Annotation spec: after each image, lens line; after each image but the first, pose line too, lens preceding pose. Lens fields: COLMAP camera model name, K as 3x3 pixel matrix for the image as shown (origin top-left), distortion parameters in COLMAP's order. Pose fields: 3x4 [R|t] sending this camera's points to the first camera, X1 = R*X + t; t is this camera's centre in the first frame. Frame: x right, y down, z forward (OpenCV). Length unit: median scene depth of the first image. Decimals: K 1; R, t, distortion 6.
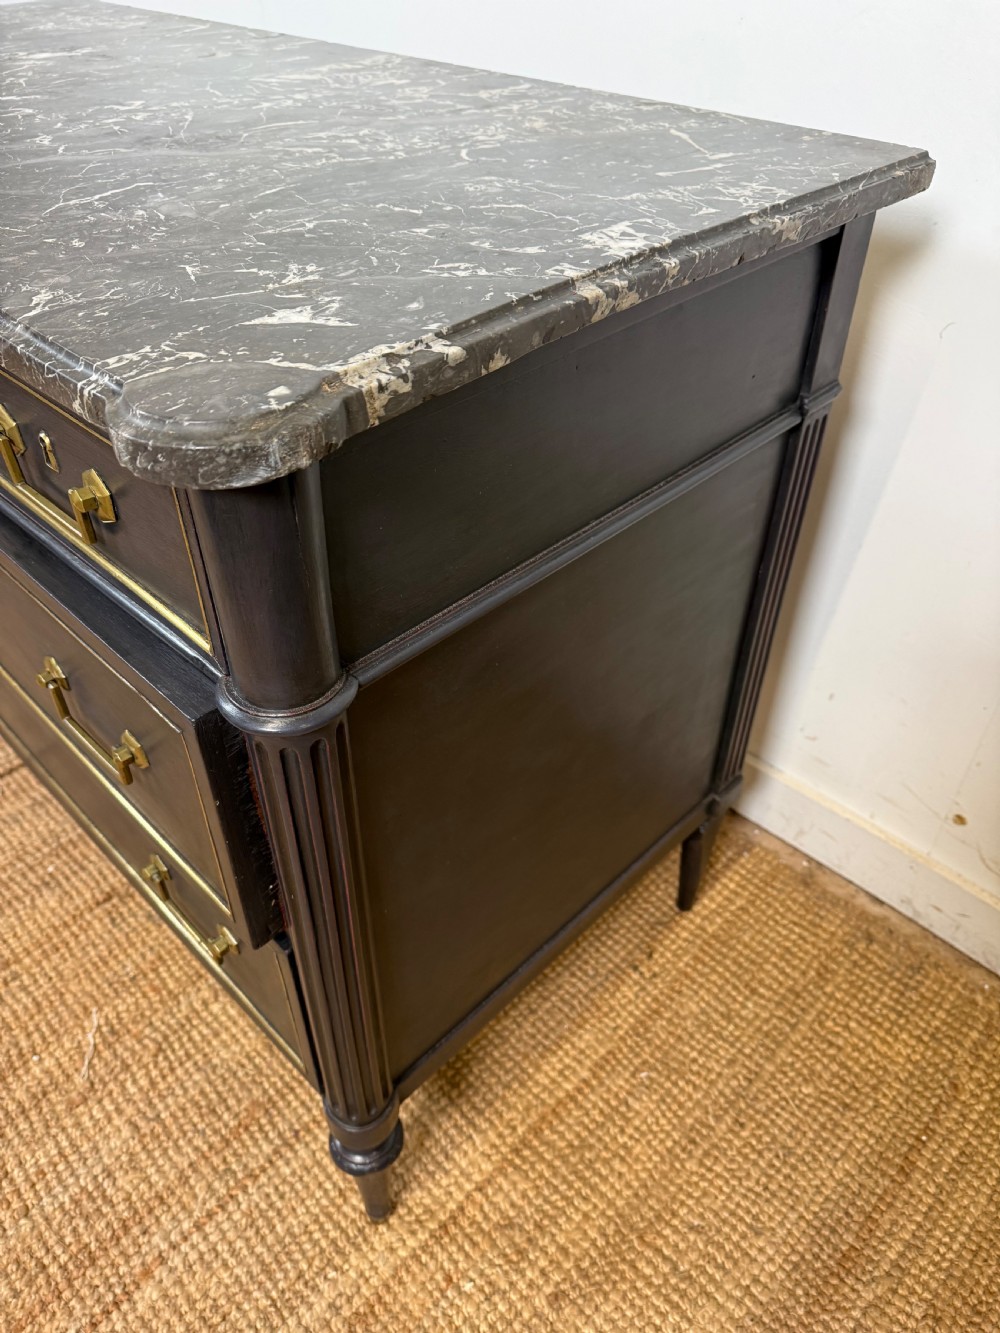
lens RADIAL K [[968.1, 0, 496.9], [0, 968.1, 675.9], [0, 0, 1]] dist [-0.004083, -0.009485]
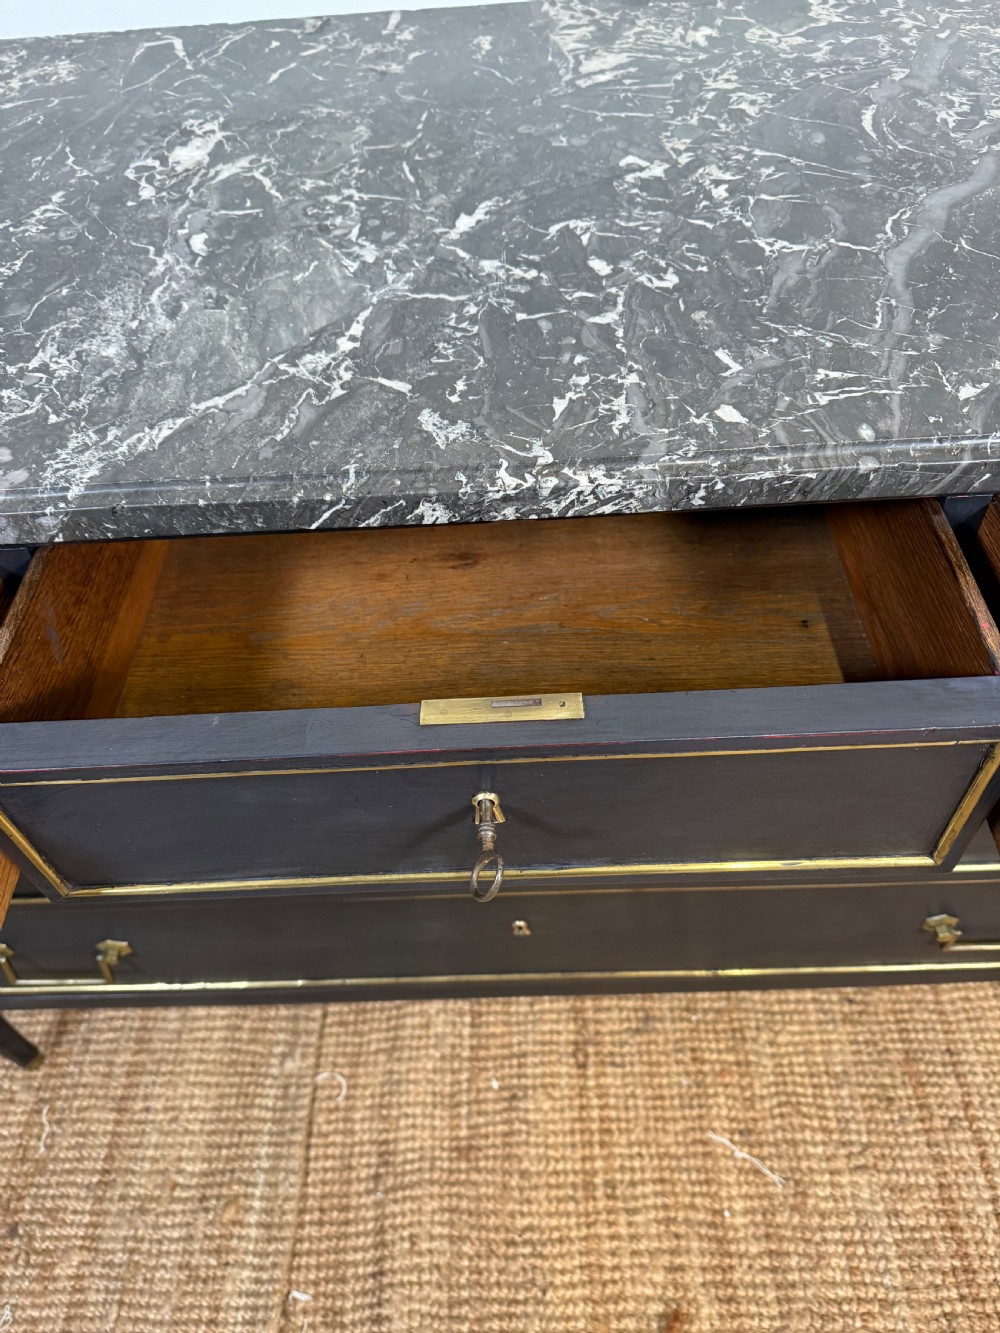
lens RADIAL K [[968.1, 0, 504.1], [0, 968.1, 678.3], [0, 0, 1]] dist [-0.004083, -0.009485]
pose [[0.702521, -0.579804, 0.412663, -0.757525], [0.509569, 0.814605, 0.277052, -0.407403], [-0.496794, 0.015645, 0.867728, 0.318992]]
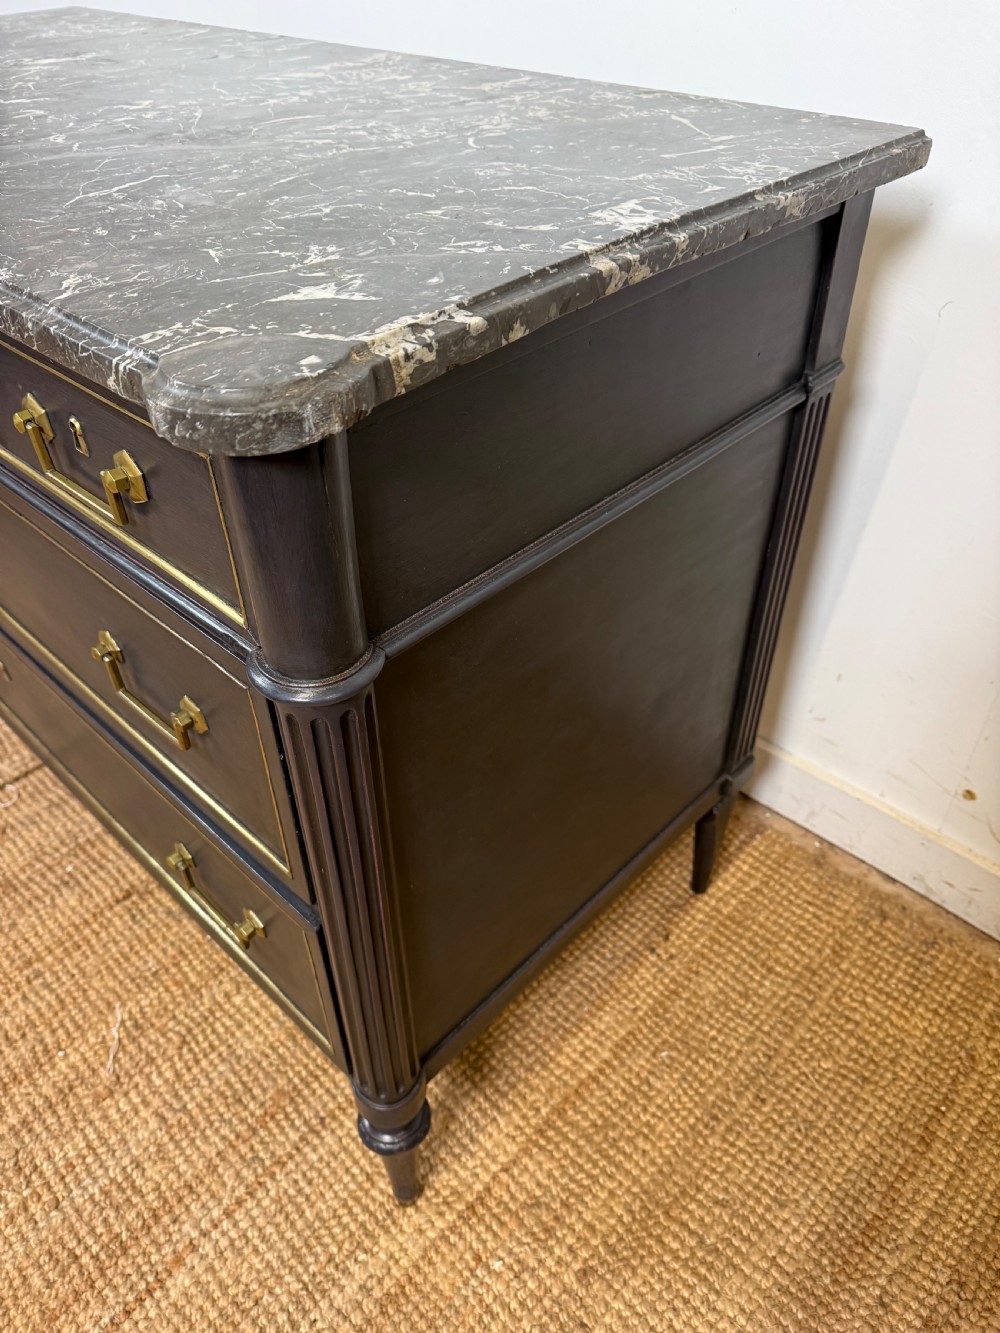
lens RADIAL K [[968.1, 0, 502.8], [0, 968.1, 676.4], [0, 0, 1]] dist [-0.004083, -0.009485]
pose [[0.999693, -0.024451, 0.004089, -0.011940], [0.024472, 0.999688, -0.005020, 0.019914], [-0.003965, 0.005119, 0.999979, -0.012250]]
